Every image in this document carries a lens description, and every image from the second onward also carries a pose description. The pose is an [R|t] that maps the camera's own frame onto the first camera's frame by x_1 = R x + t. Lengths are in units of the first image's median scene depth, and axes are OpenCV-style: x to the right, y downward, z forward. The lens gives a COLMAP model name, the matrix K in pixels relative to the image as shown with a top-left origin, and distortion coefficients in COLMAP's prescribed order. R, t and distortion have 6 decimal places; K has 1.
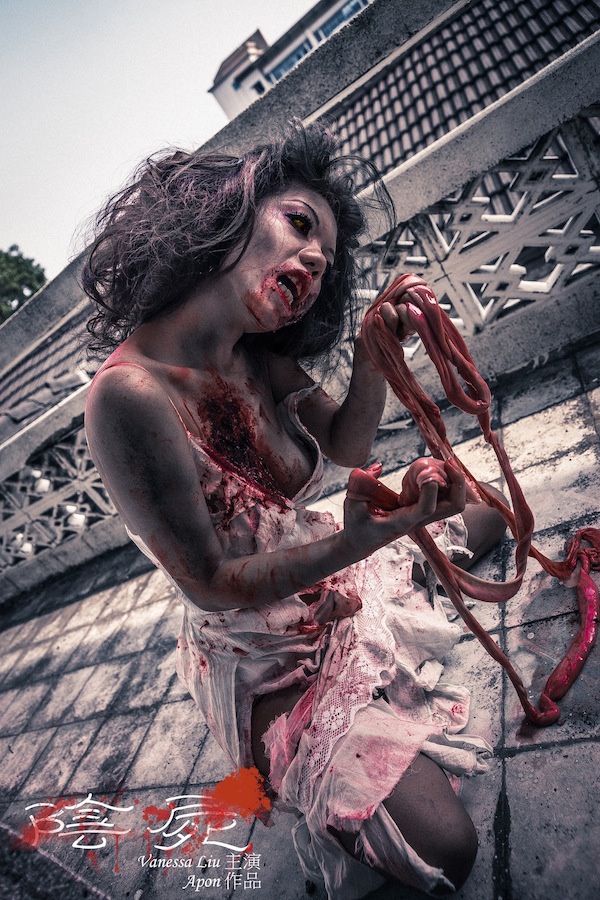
lens RADIAL K [[596.4, 0, 300.0], [0, 596.4, 450.0], [0, 0, 1]] dist [-0.111624, 0.081069]
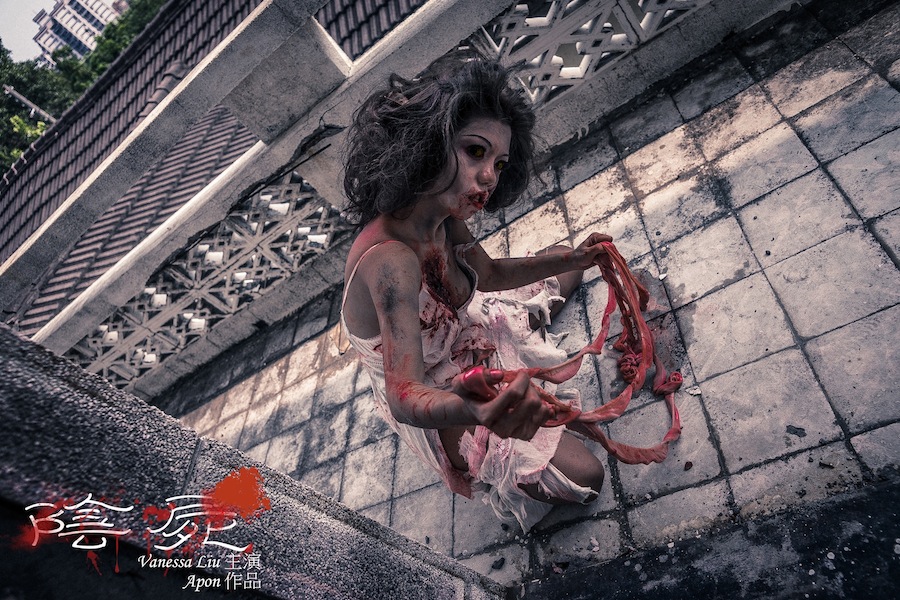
lens RADIAL K [[596.4, 0, 451.8], [0, 596.4, 291.2], [0, 0, 1]] dist [-0.111624, 0.081069]
pose [[0.969111, -0.193997, 0.152278, -0.106016], [0.165532, 0.969363, 0.181478, -0.085755], [-0.182819, -0.150665, 0.971533, -0.200505]]
